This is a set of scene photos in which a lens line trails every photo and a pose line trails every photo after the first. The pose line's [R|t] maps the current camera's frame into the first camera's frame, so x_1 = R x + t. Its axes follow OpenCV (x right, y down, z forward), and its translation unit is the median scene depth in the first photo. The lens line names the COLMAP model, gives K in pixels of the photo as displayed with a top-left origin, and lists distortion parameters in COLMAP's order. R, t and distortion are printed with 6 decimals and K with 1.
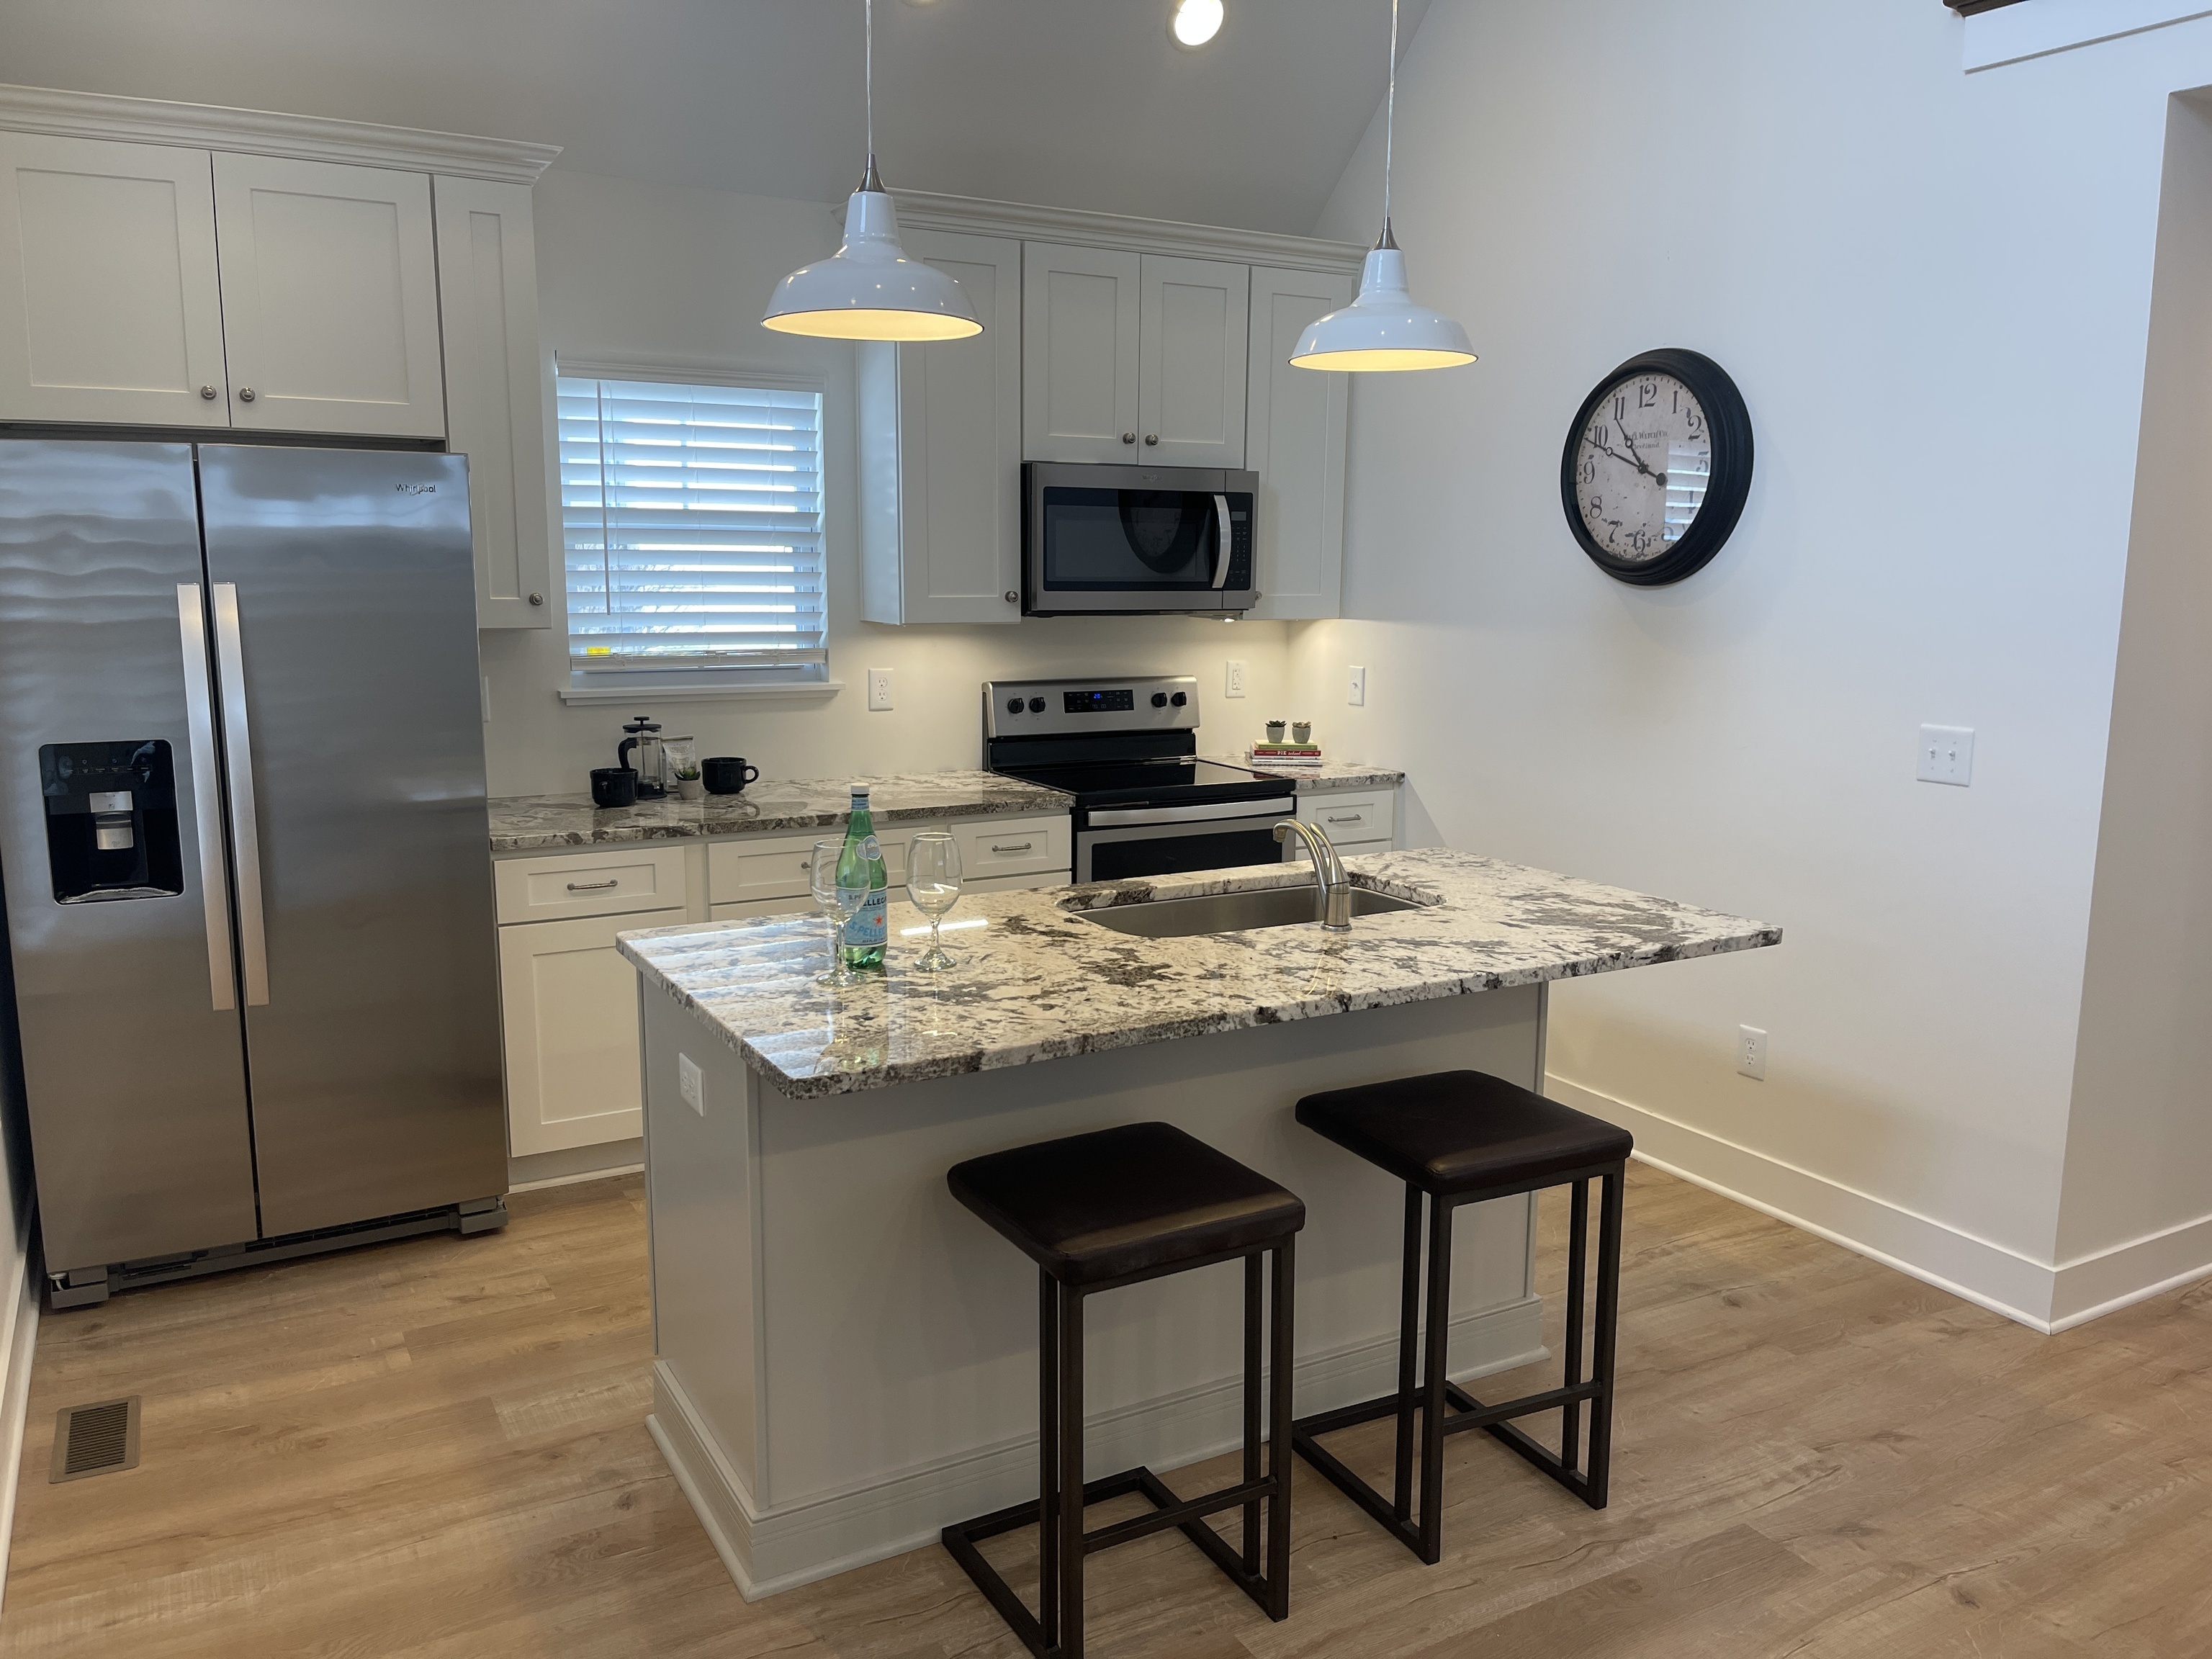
lens RADIAL K [[1693.0, 0, 1124.4], [0, 1693.0, 840.5], [0, 0, 1]] dist [0.058271, -0.008435]
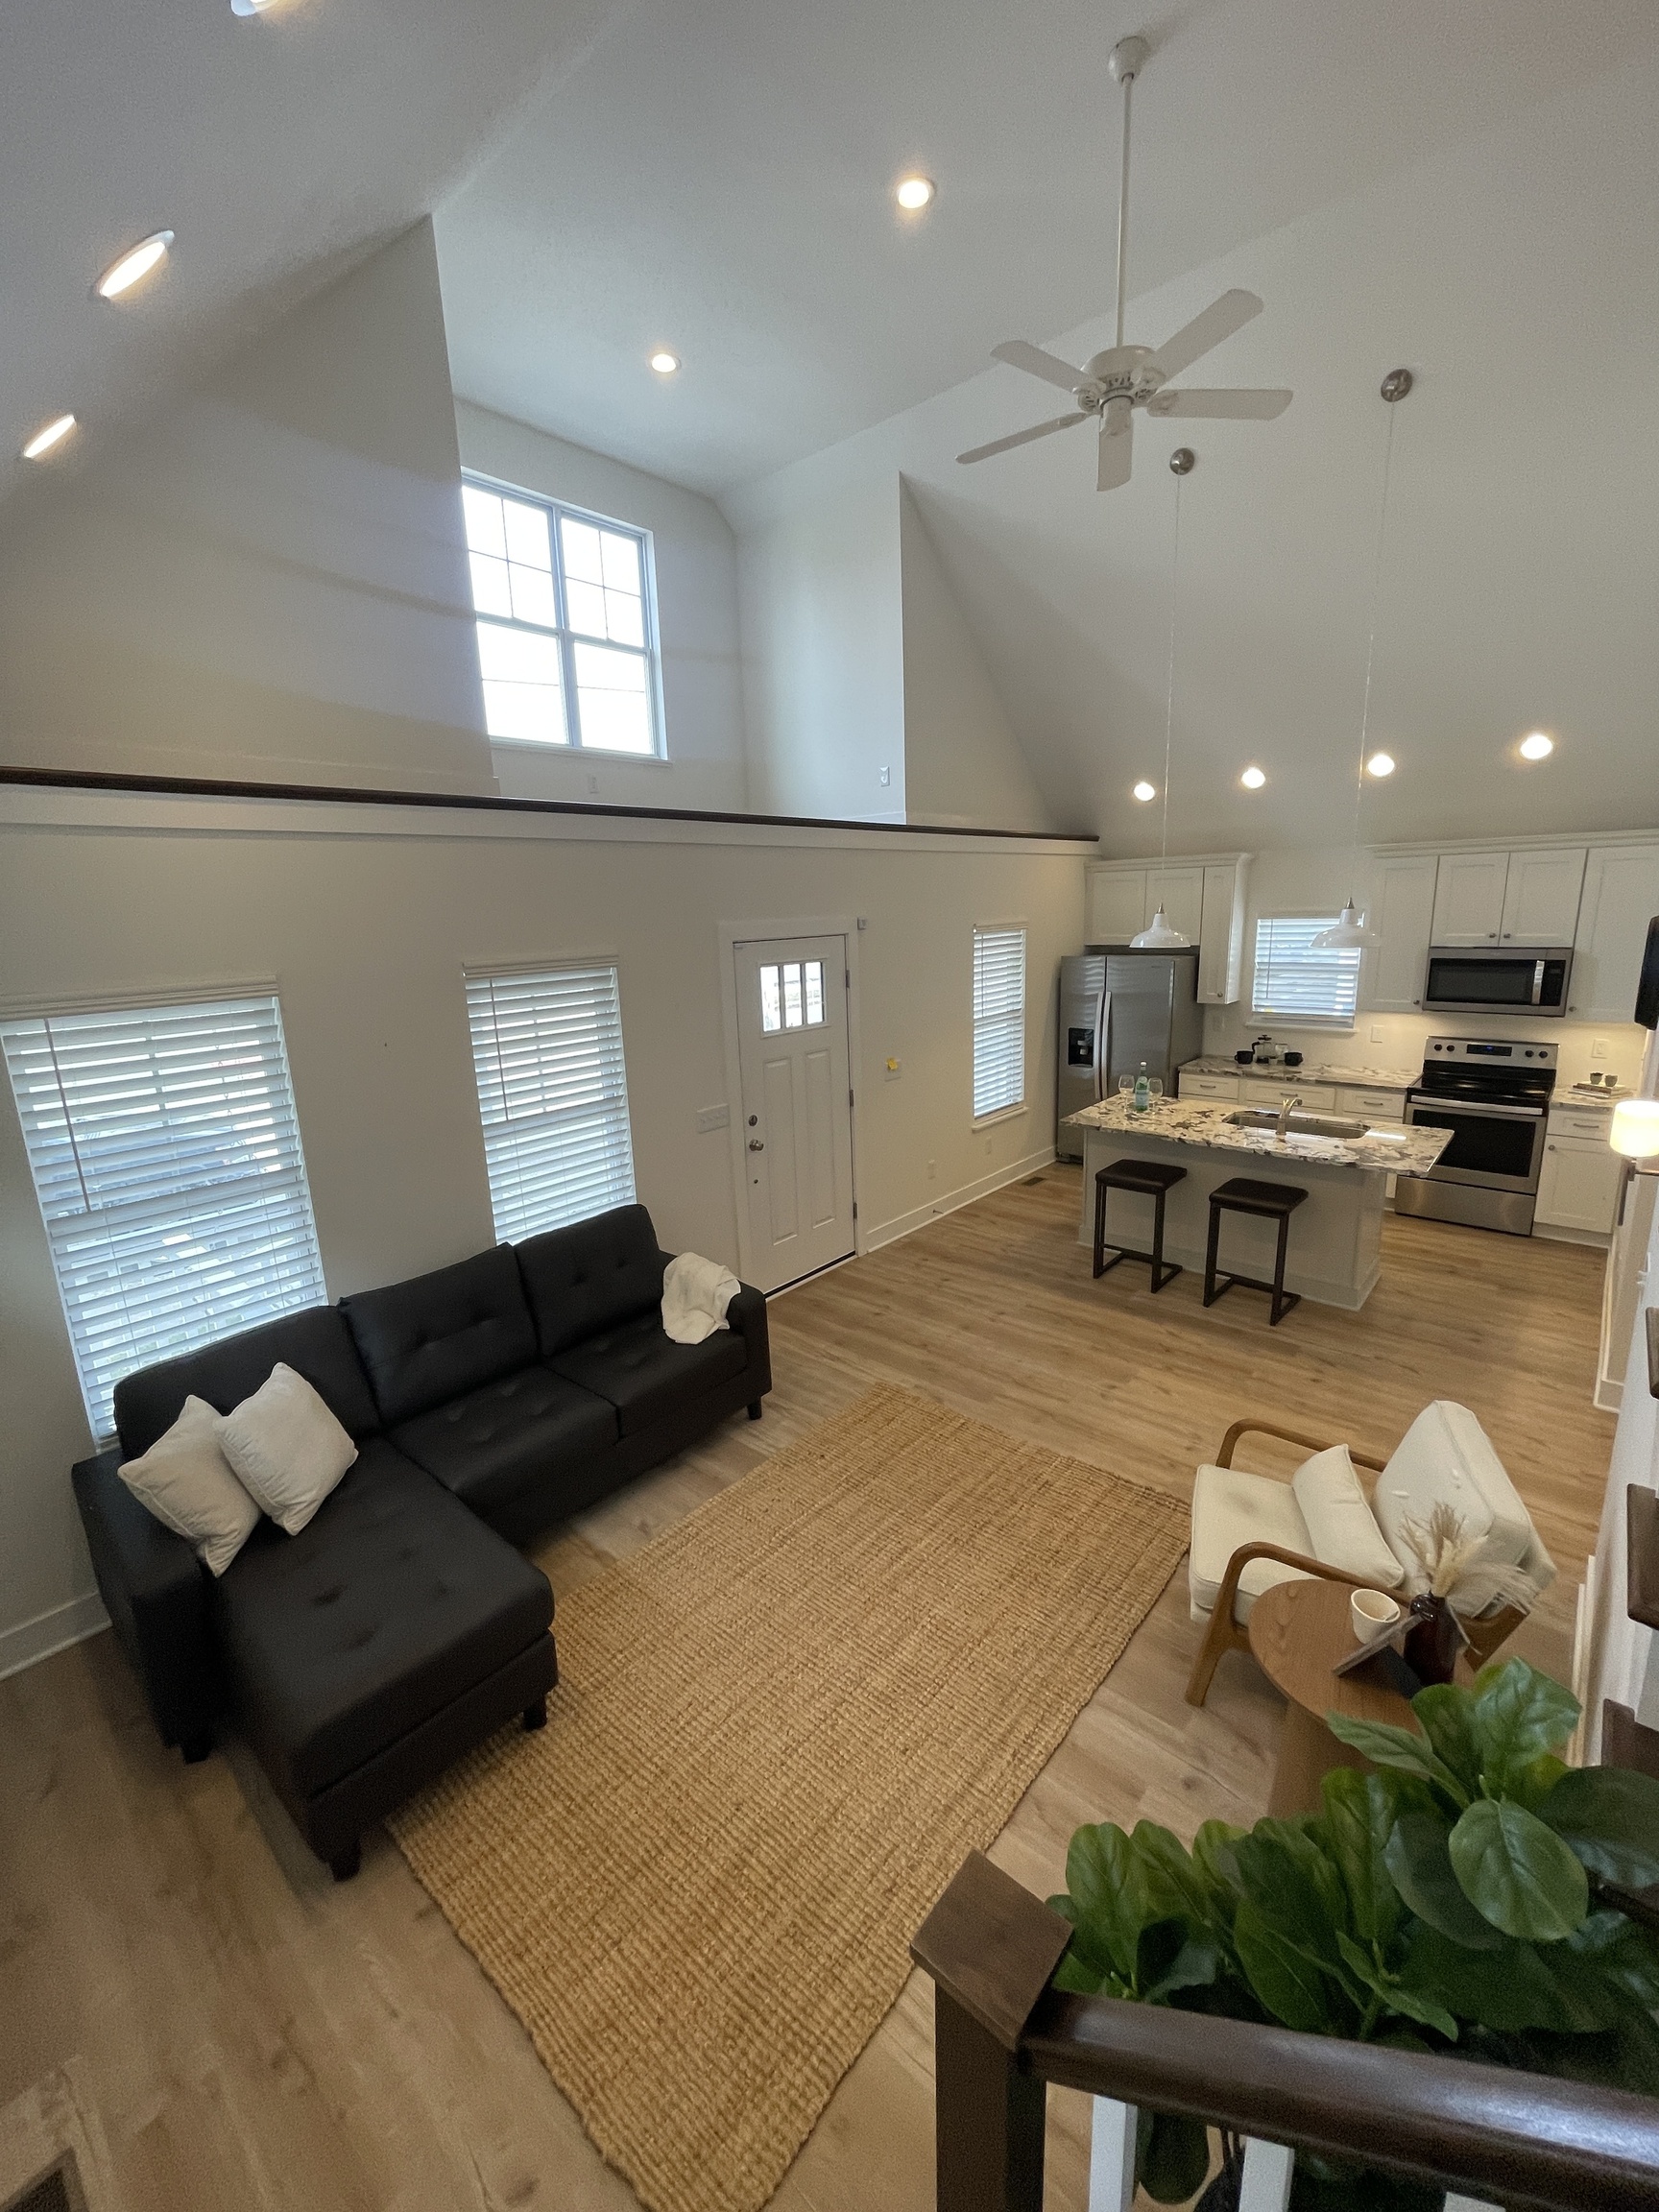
lens RADIAL K [[898.4, 0, 832.2], [0, 898.4, 1099.5], [0, 0, 1]] dist [-0.003738, 0.001064]
pose [[0.326821, 0.182385, -0.927321, 0.877856], [-0.124048, 0.980992, 0.149222, -0.097335], [0.936910, 0.066263, 0.343233, -0.201718]]
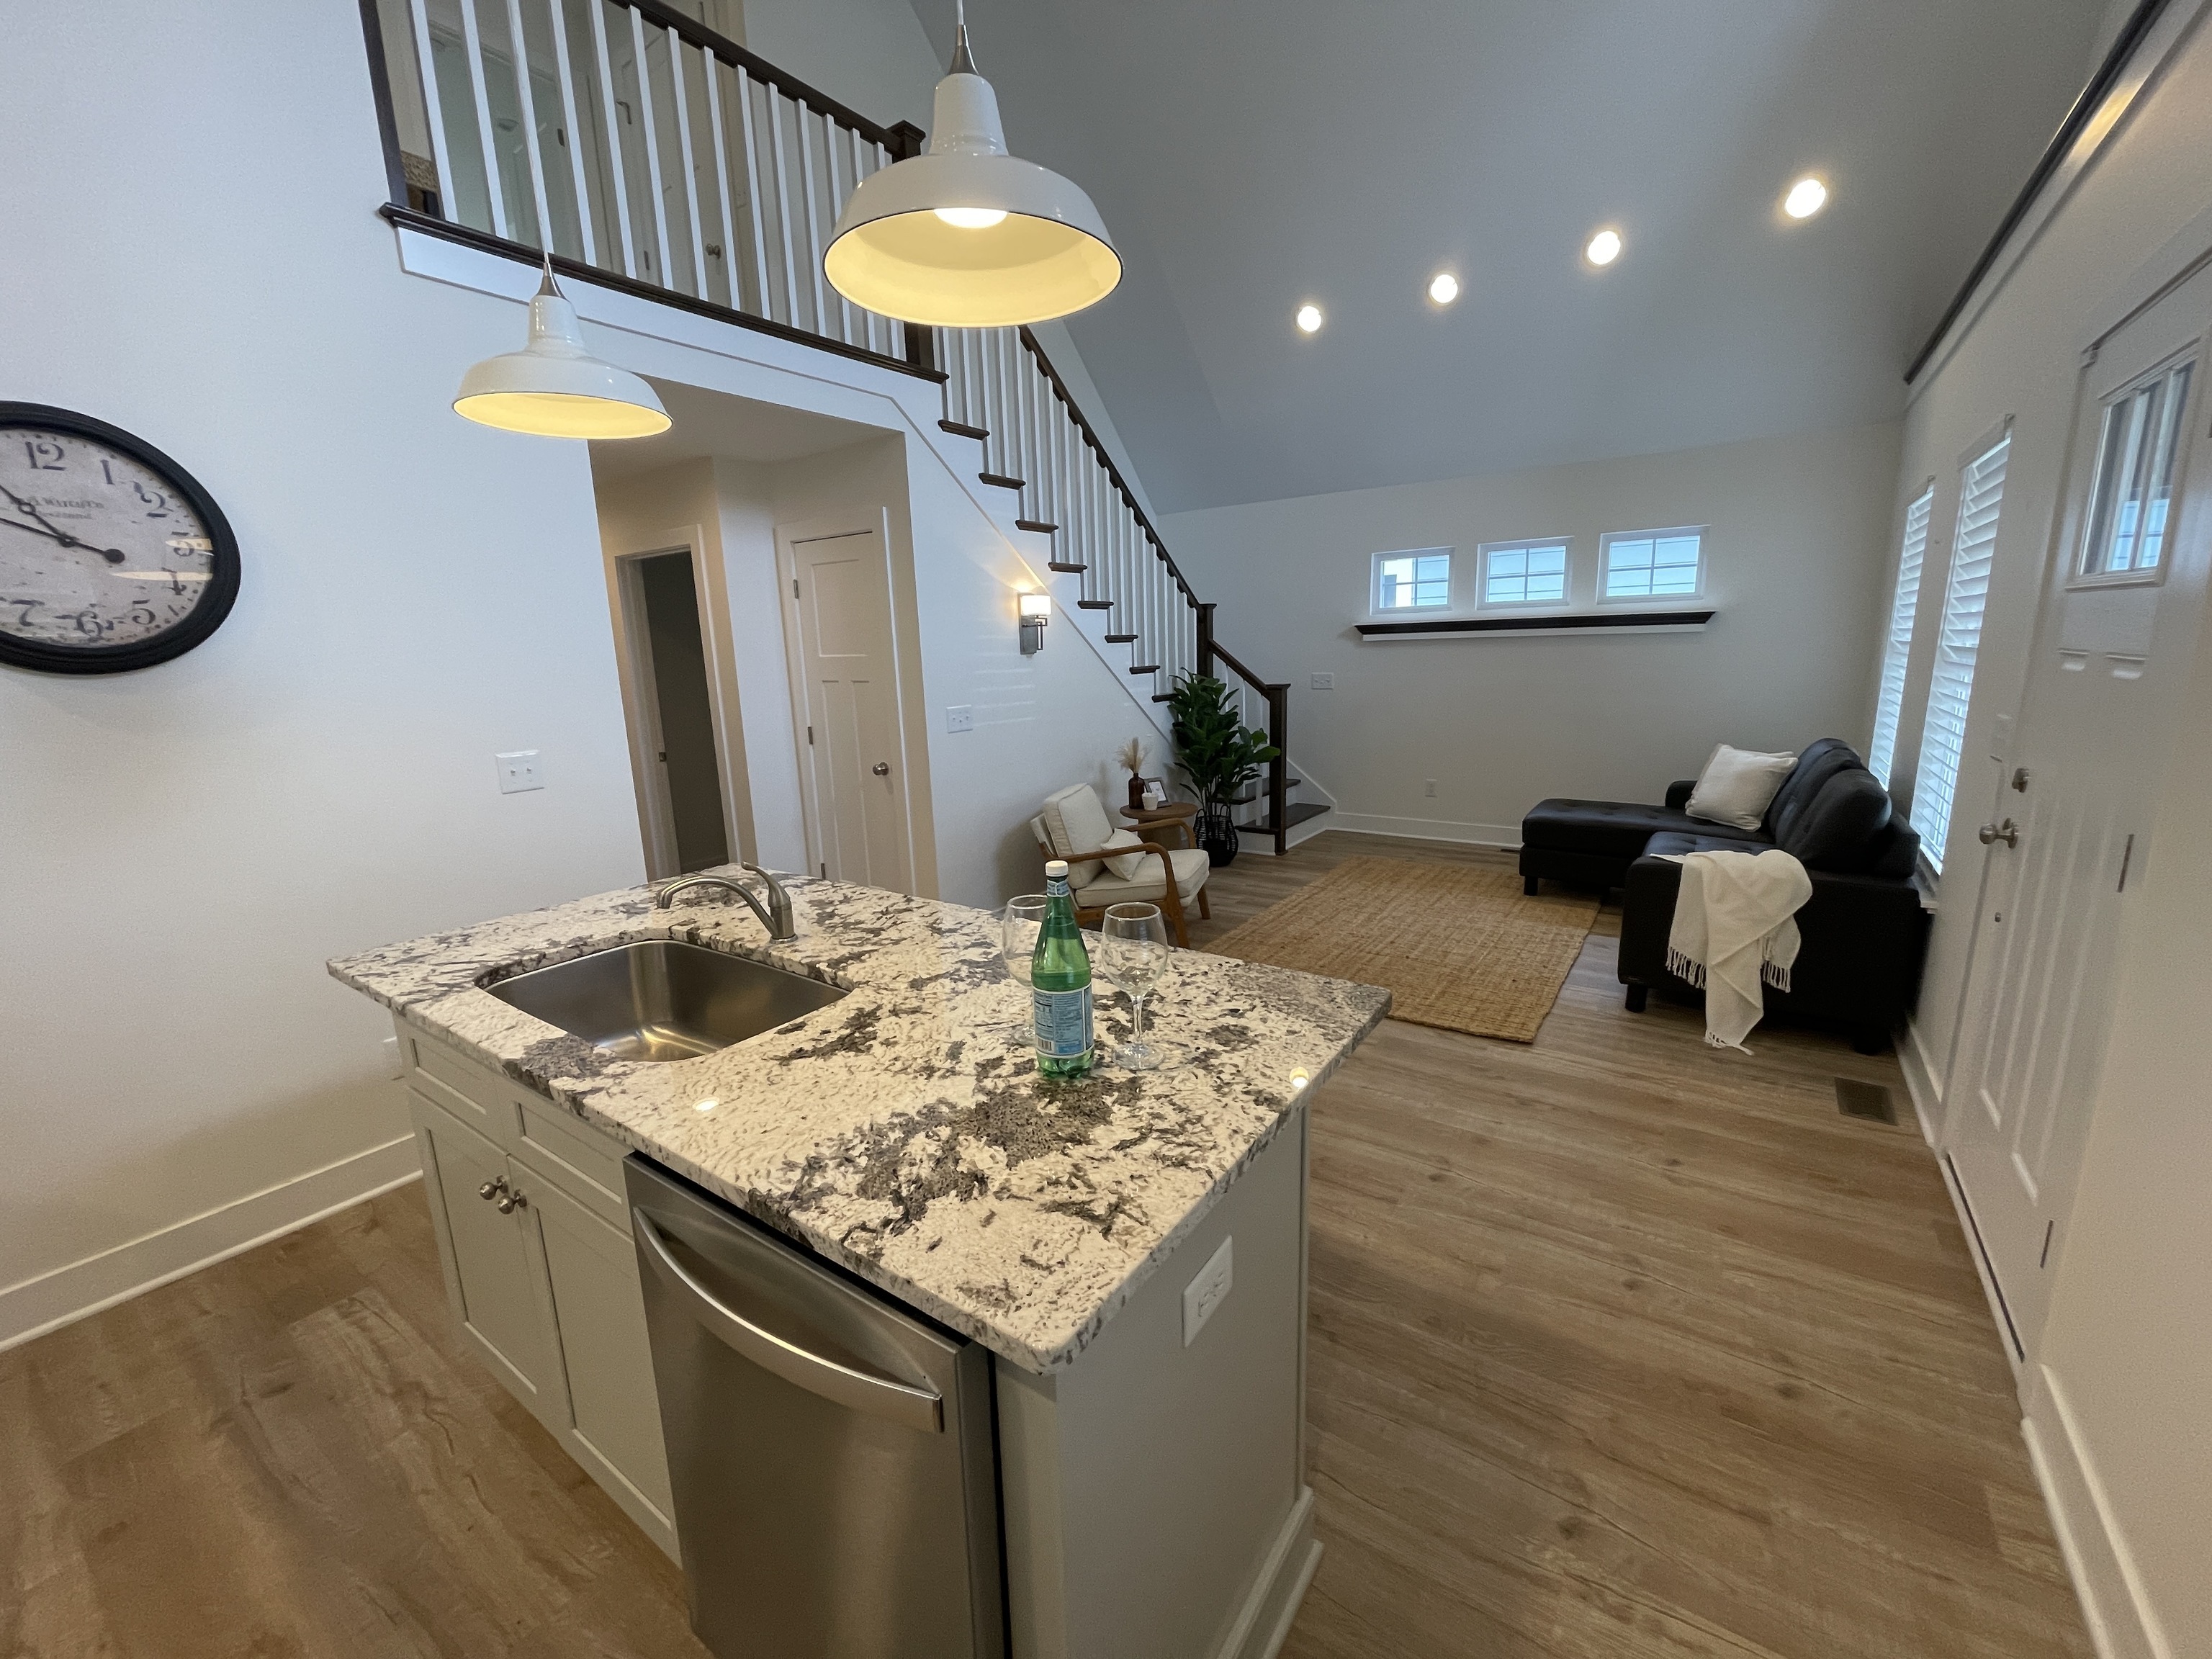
lens RADIAL K [[898.4, 0, 1108.9], [0, 898.4, 826.4], [0, 0, 1]] dist [-0.003738, 0.001064]
pose [[-0.429155, -0.179493, 0.885216, -0.320705], [0.184977, 0.941818, 0.280647, -0.097925], [-0.884087, 0.284186, -0.370984, 0.658584]]
